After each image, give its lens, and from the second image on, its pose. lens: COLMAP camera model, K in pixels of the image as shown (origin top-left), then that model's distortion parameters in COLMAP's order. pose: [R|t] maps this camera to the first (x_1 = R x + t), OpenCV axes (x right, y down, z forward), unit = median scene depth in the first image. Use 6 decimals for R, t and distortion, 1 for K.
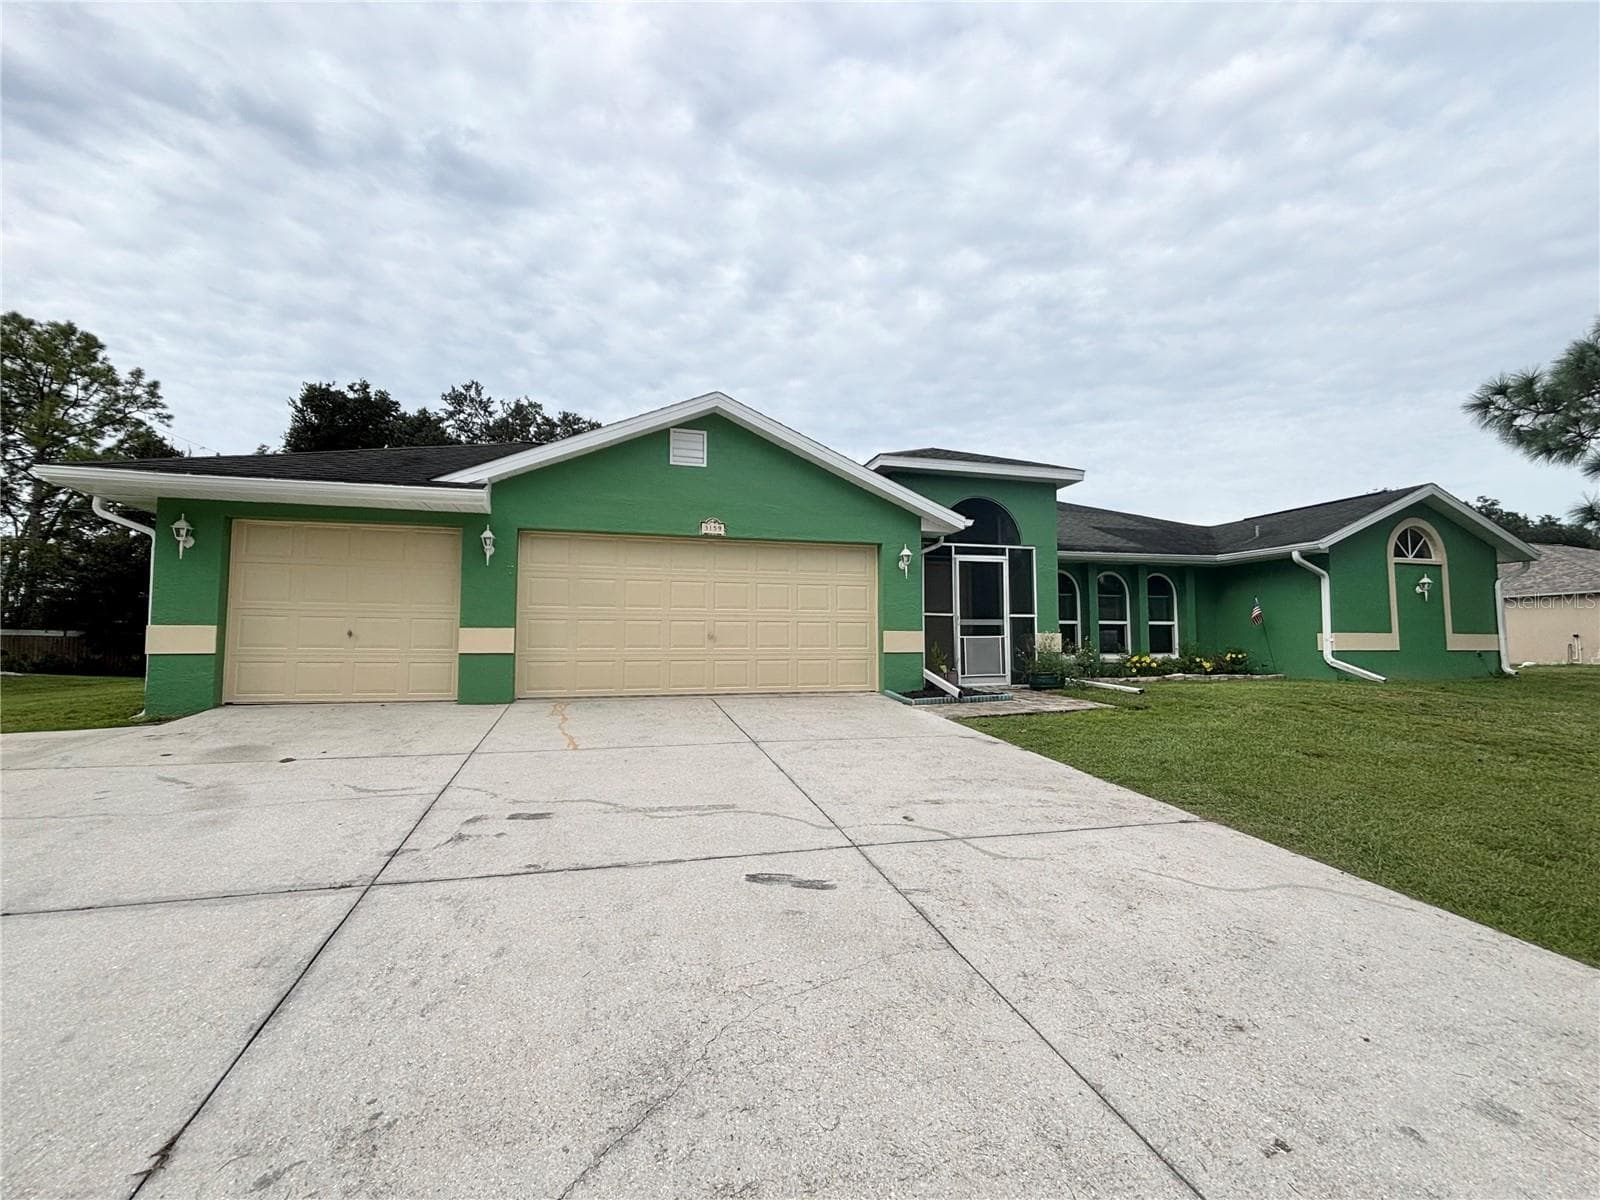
lens RADIAL K [[709.5, 0, 809.1], [0, 709.5, 601.8], [0, 0, 1]] dist [0.001044, 0.004483]
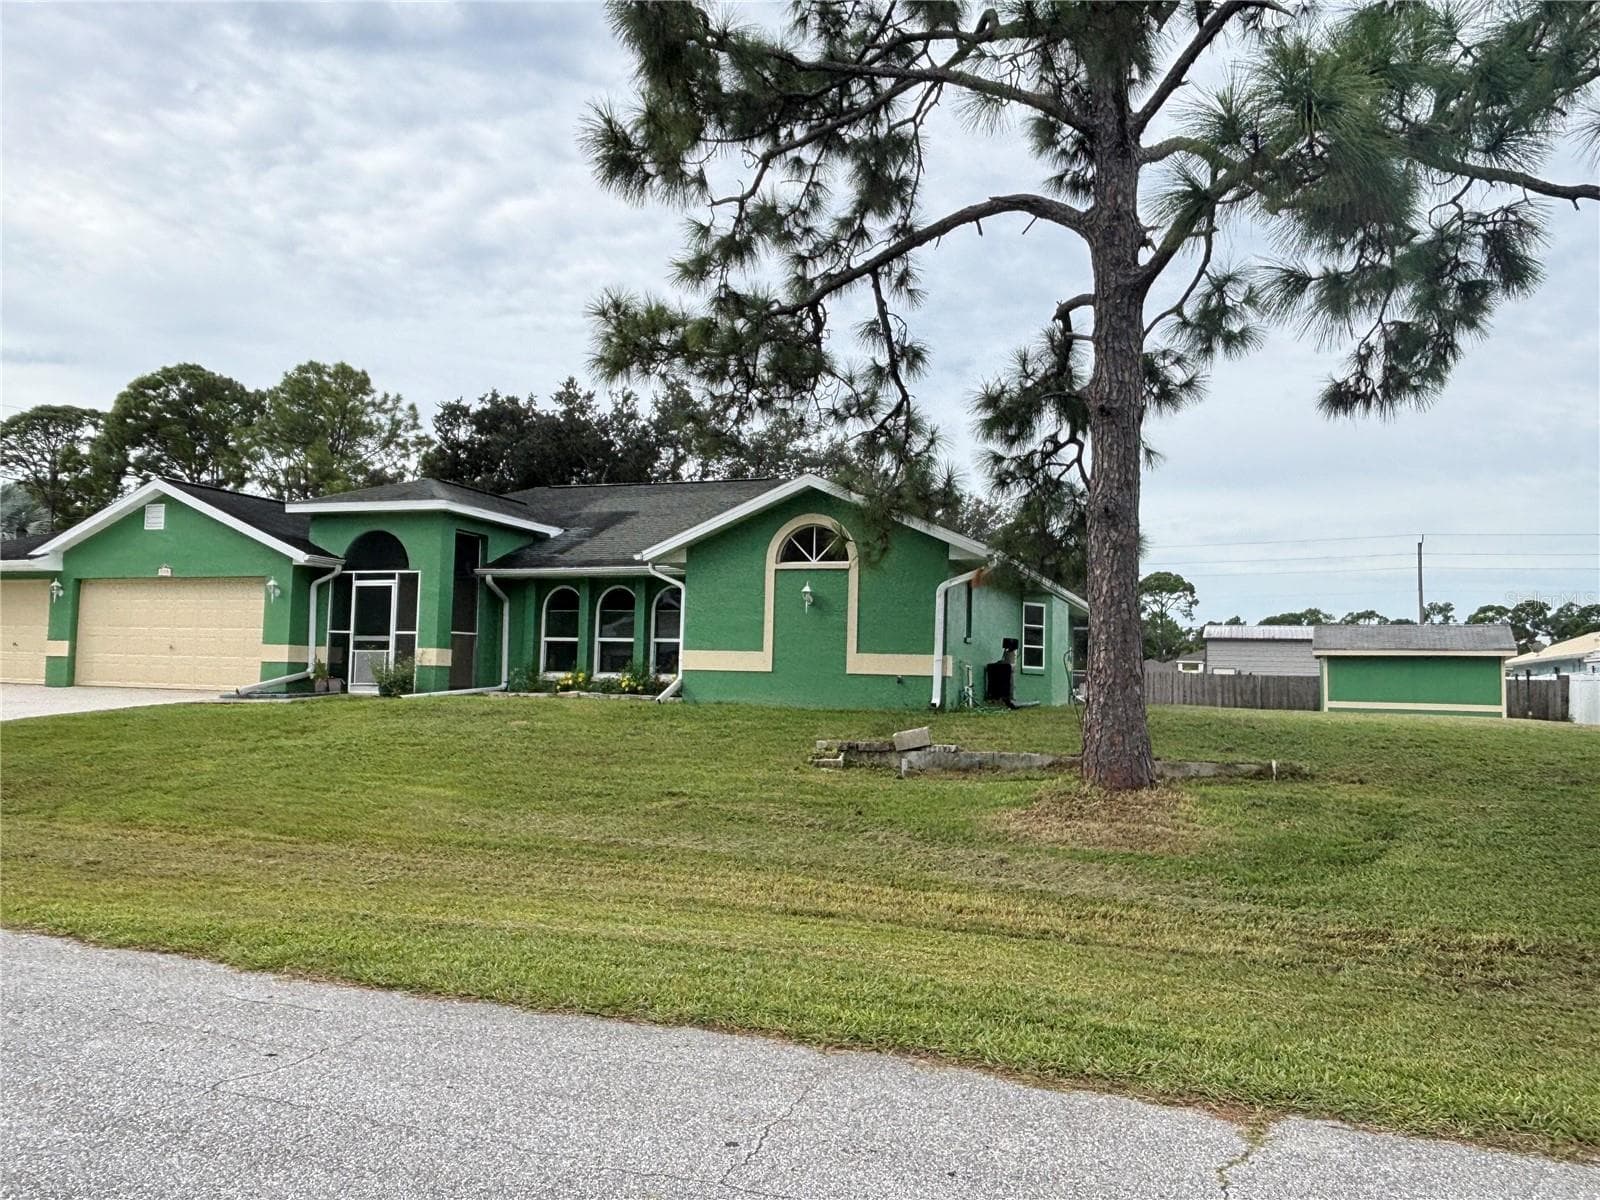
lens RADIAL K [[1208.2, 0, 764.4], [0, 1208.2, 619.4], [0, 0, 1]] dist [0.062459, -0.106964]
pose [[0.786110, -0.009998, -0.618006, 1.646330], [0.013344, 0.999911, 0.000797, 0.004139], [0.617943, -0.008873, 0.786173, -0.134311]]
